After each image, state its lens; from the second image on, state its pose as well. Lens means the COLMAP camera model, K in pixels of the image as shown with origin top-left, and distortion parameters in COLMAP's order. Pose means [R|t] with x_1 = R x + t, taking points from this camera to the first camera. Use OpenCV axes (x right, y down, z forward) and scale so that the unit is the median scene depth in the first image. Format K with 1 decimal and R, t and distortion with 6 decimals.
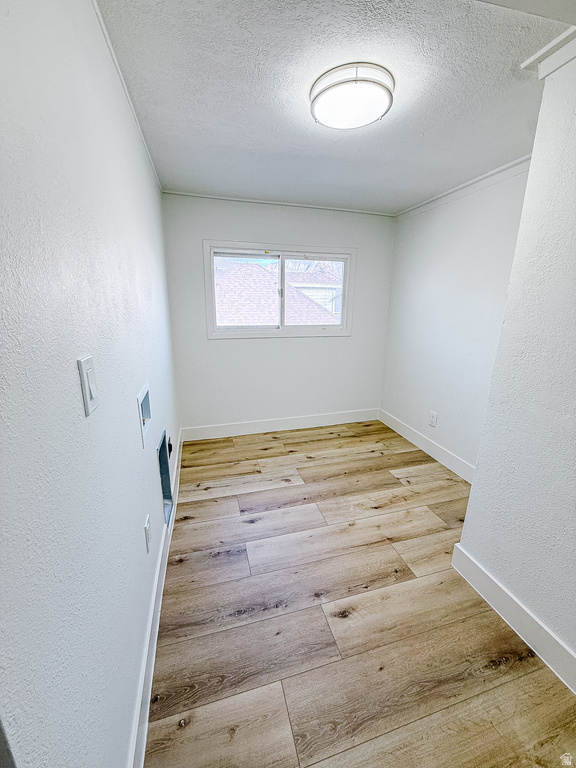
lens RADIAL K [[306.0, 0, 288.5], [0, 306.0, 381.1], [0, 0, 1]] dist [0.000061, -0.000091]
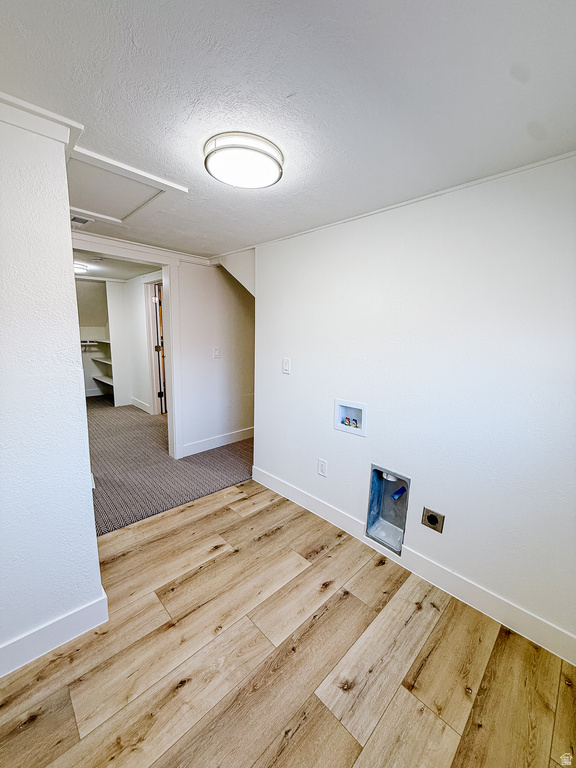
lens RADIAL K [[306.0, 0, 288.5], [0, 306.0, 381.1], [0, 0, 1]] dist [0.000061, -0.000091]
pose [[-0.876940, 0.038659, -0.479042, 0.396763], [-0.159549, 0.916813, 0.366058, -0.423456], [0.453343, 0.397442, -0.797822, 1.444564]]
